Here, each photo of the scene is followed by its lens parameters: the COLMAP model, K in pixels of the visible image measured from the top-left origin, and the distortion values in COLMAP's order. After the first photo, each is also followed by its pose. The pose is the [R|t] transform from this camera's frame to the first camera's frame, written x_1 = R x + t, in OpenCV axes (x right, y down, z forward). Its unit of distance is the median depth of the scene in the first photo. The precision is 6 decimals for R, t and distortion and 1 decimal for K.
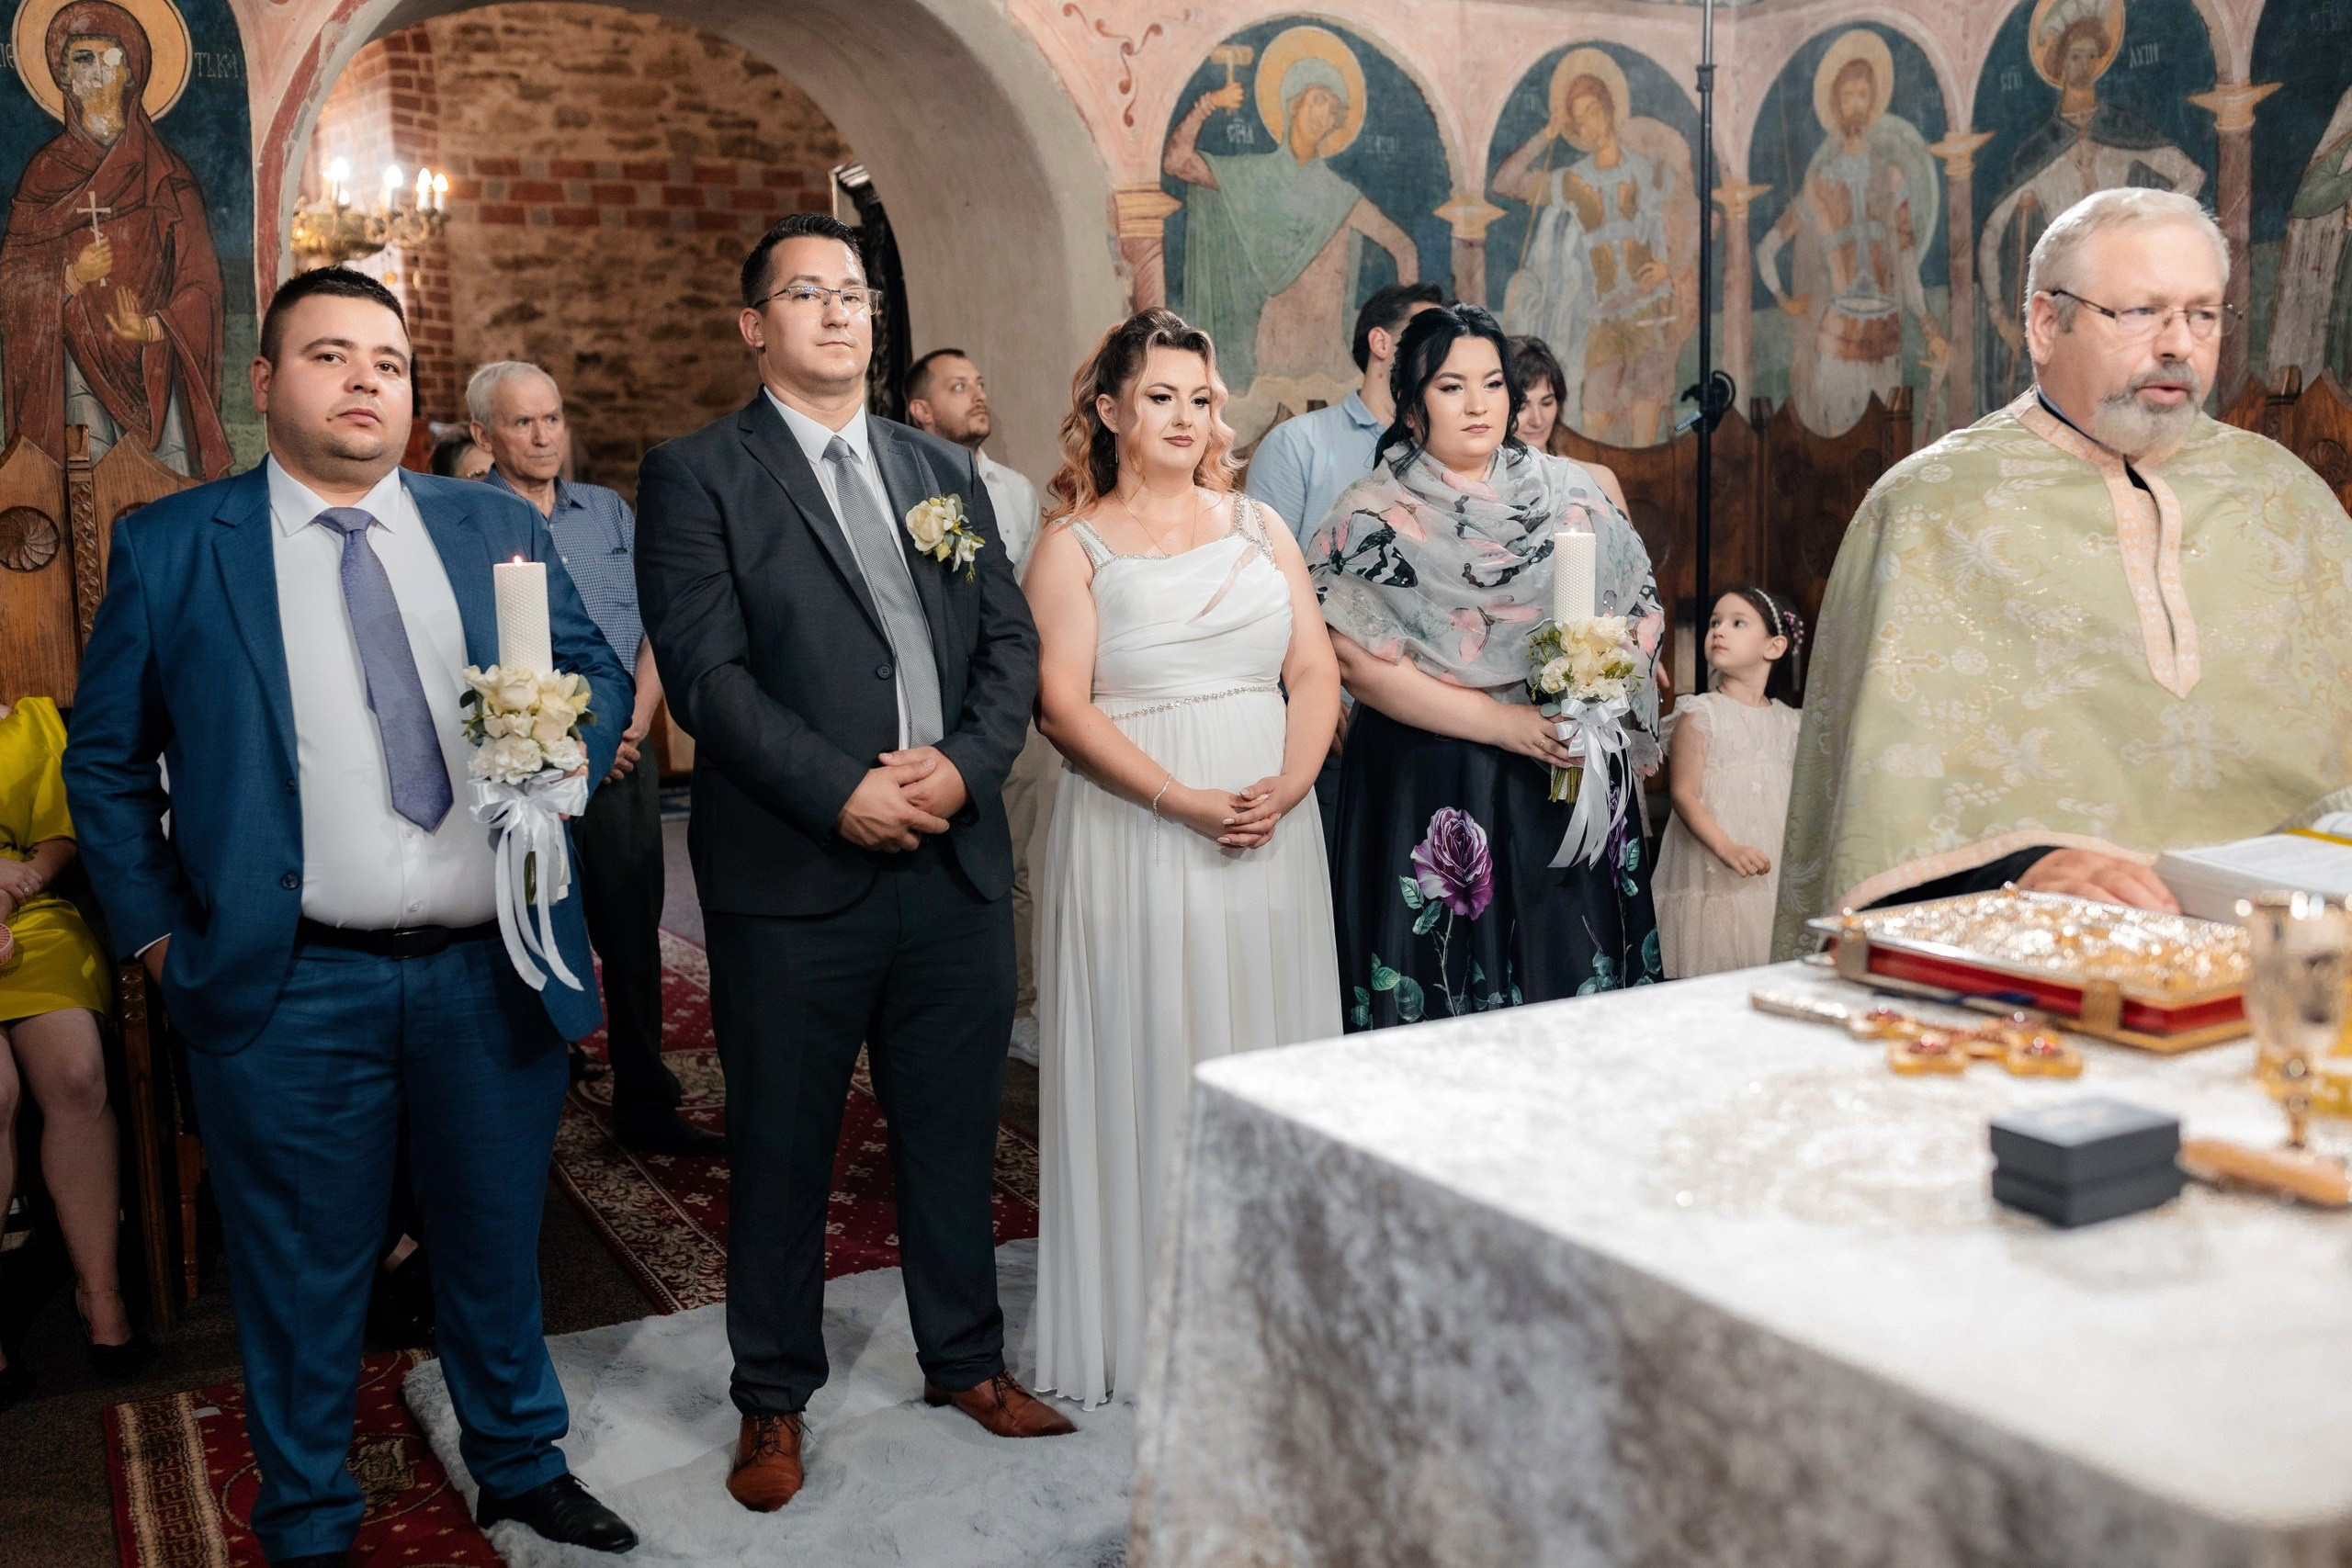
lens RADIAL K [[2406.6, 0, 1326.5], [0, 2406.6, 781.8], [0, 0, 1]] dist [-0.018806, -0.045915]
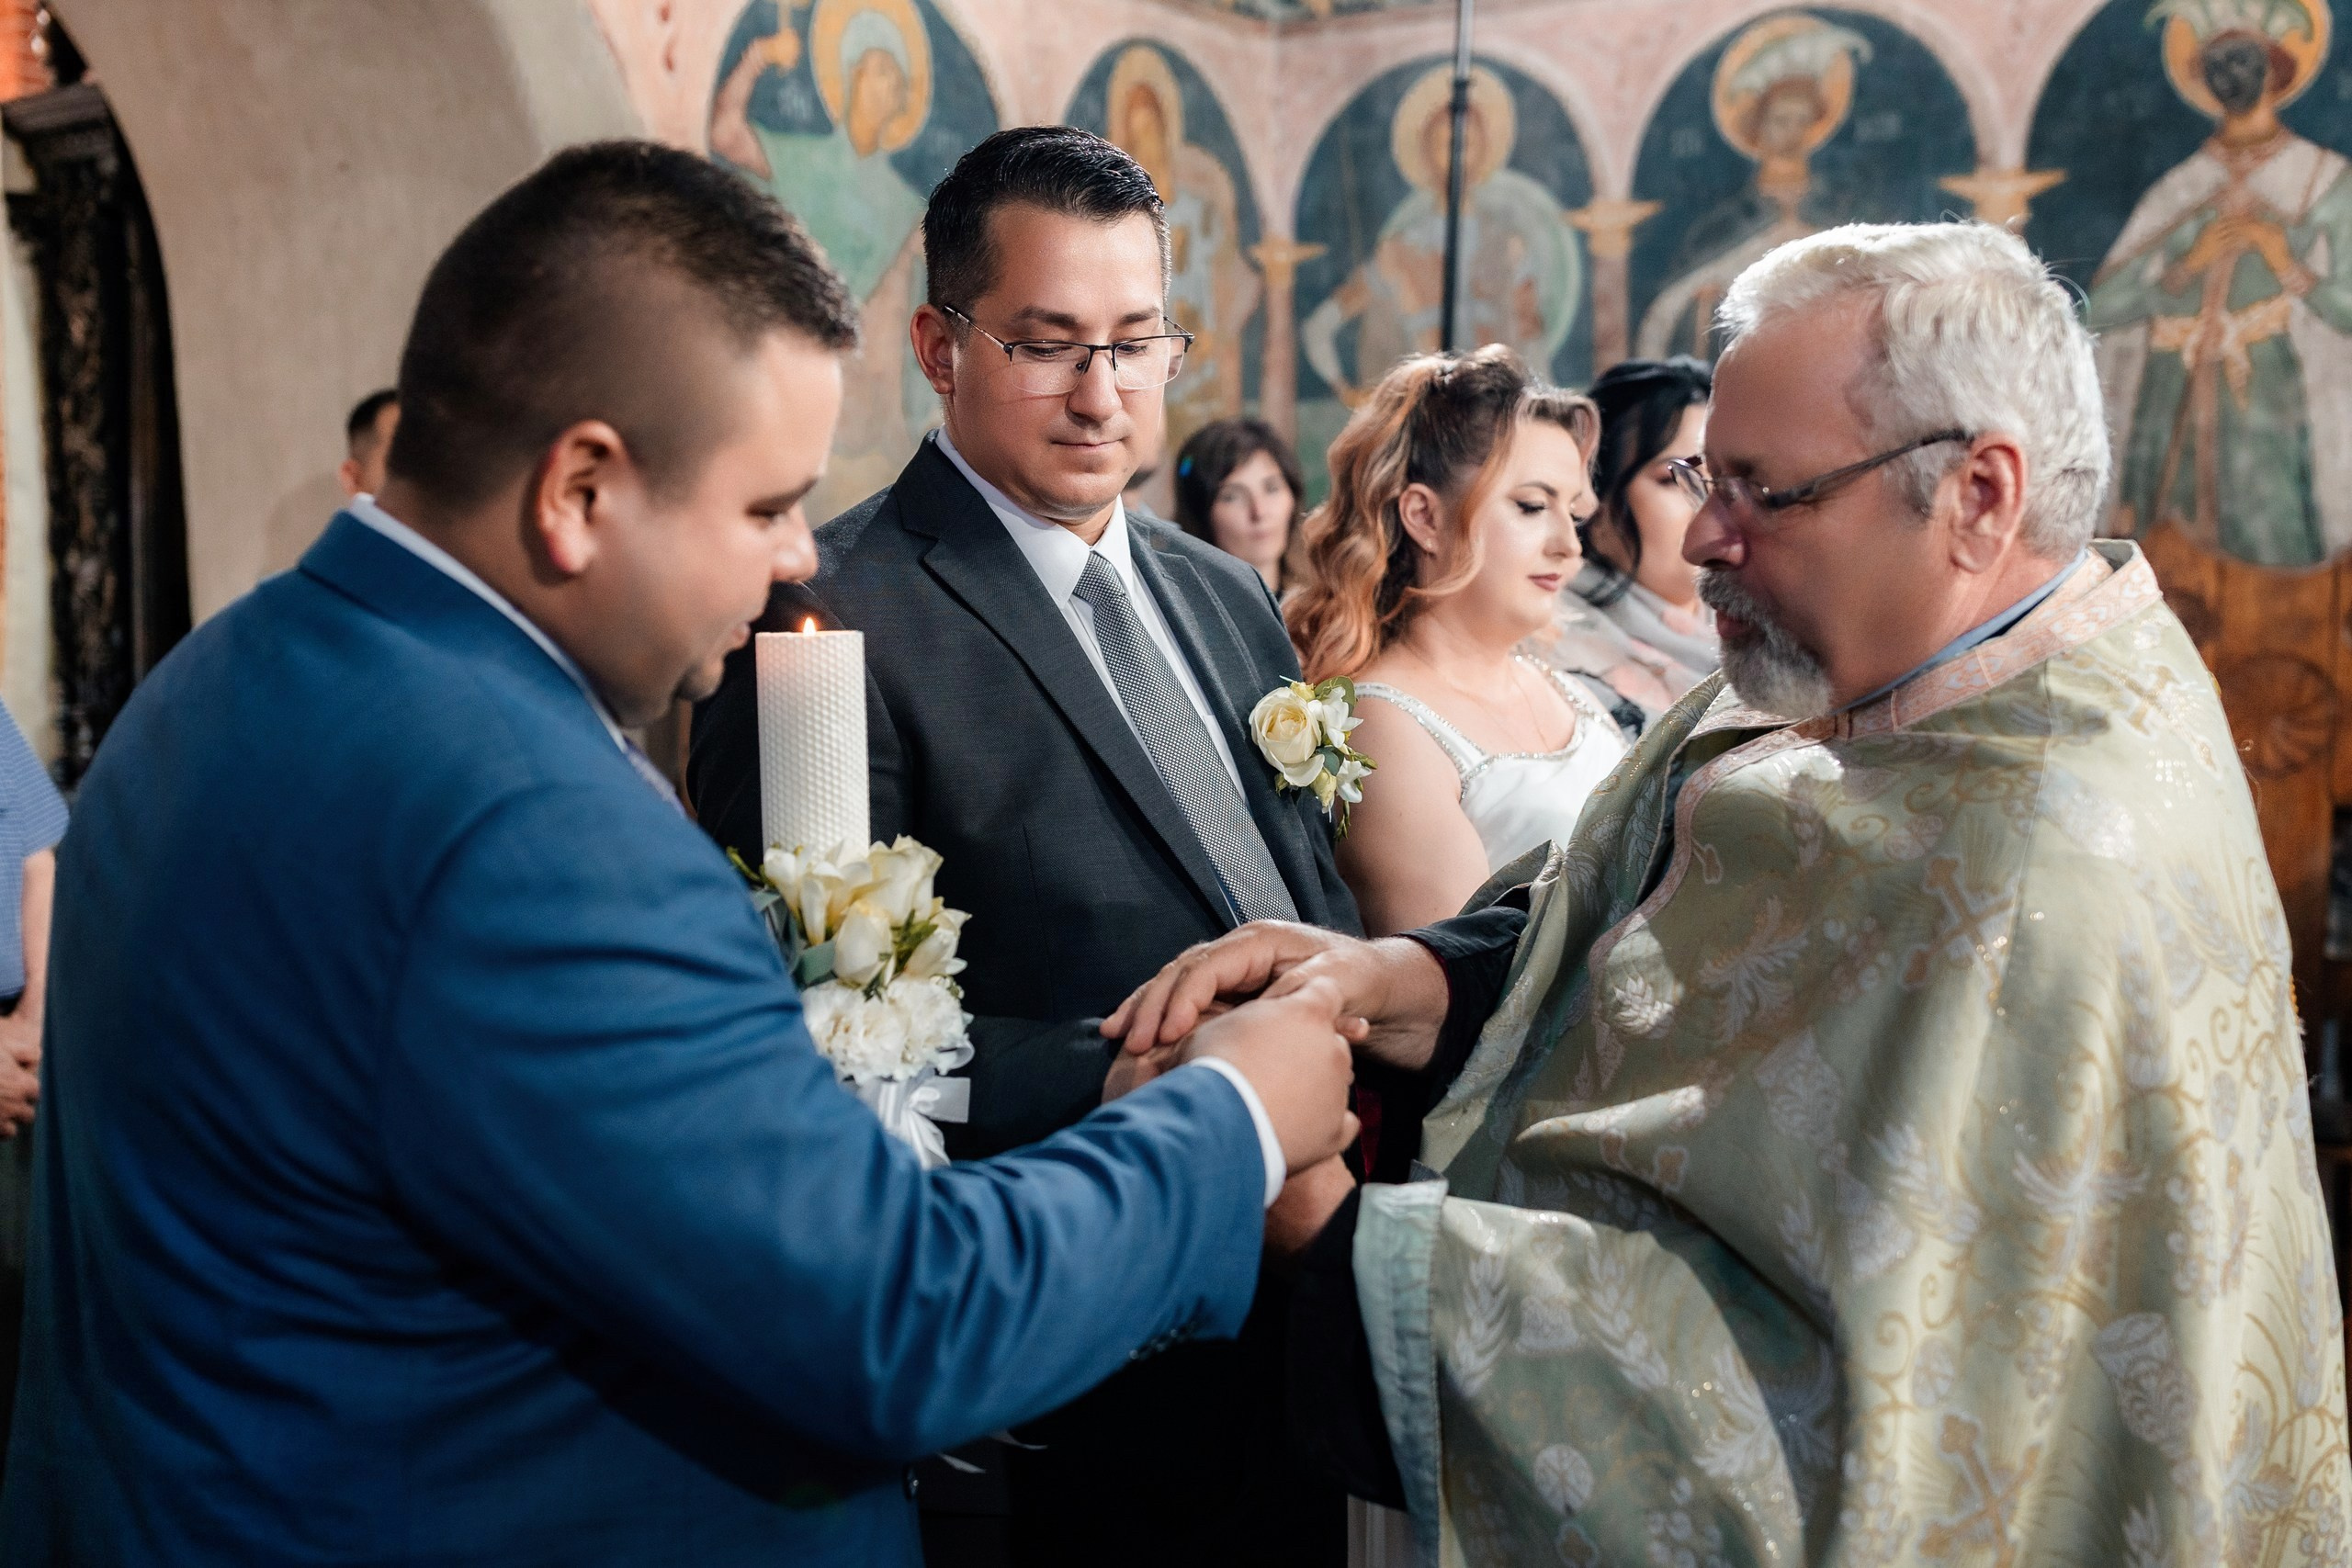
lens RADIAL K [[2509.6, 0, 1176.0], [0, 2509.6, 784.0], [0, 0, 1]] dist [0.009414, -0.117205]
pose [[0.897942, -0.007225, 0.440055, -0.257427], [0.026500, 0.998939, -0.037673, -0.043876], [-0.439316, 0.045489, 0.897180, 0.312287]]
